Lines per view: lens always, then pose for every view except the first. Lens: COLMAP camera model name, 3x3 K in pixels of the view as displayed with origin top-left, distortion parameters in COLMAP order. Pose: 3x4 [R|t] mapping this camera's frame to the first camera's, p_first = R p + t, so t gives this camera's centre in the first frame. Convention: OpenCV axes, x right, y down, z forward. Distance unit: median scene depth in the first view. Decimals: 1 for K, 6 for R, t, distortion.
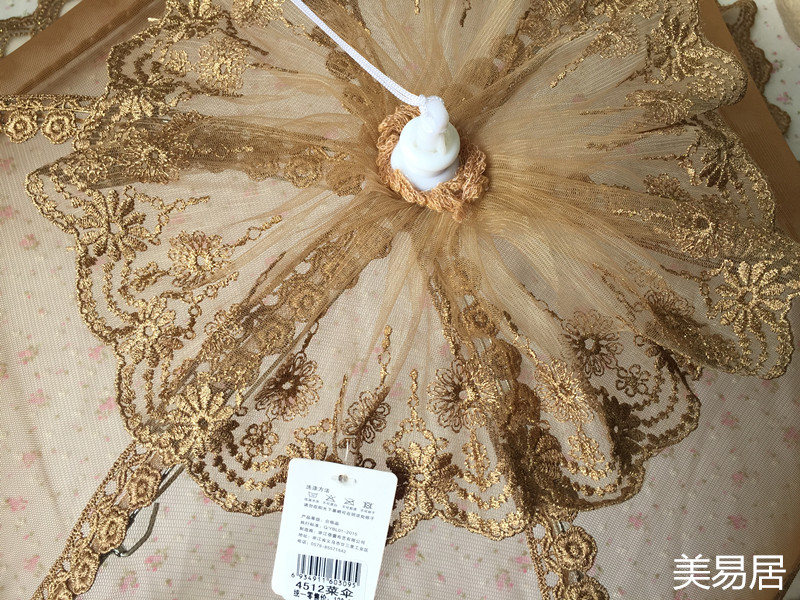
lens RADIAL K [[696.9, 0, 400.0], [0, 696.9, 300.0], [0, 0, 1]] dist [0.080831, -0.137679]
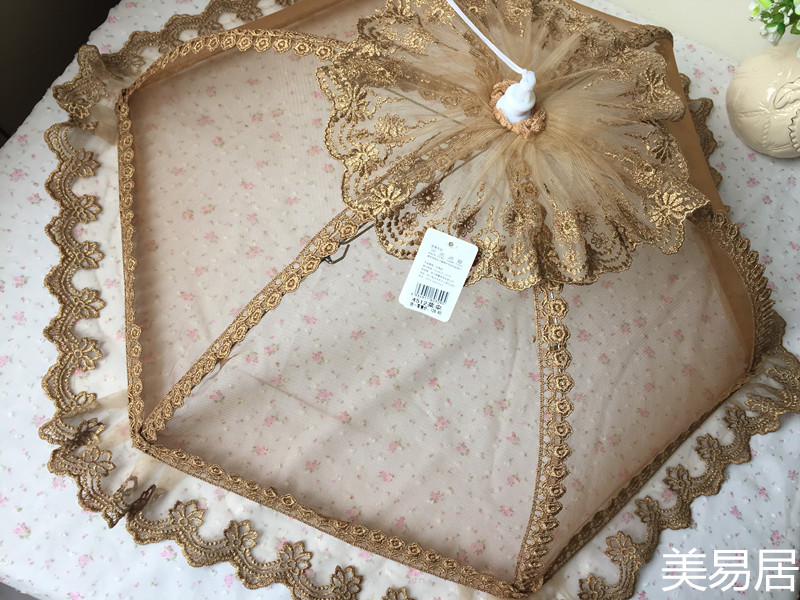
lens RADIAL K [[696.9, 0, 400.0], [0, 696.9, 300.0], [0, 0, 1]] dist [0.080831, -0.137679]
pose [[0.978609, 0.201831, 0.039865, -0.248844], [-0.196629, 0.974587, -0.107322, 0.598850], [-0.060512, 0.097188, 0.993425, -0.861033]]
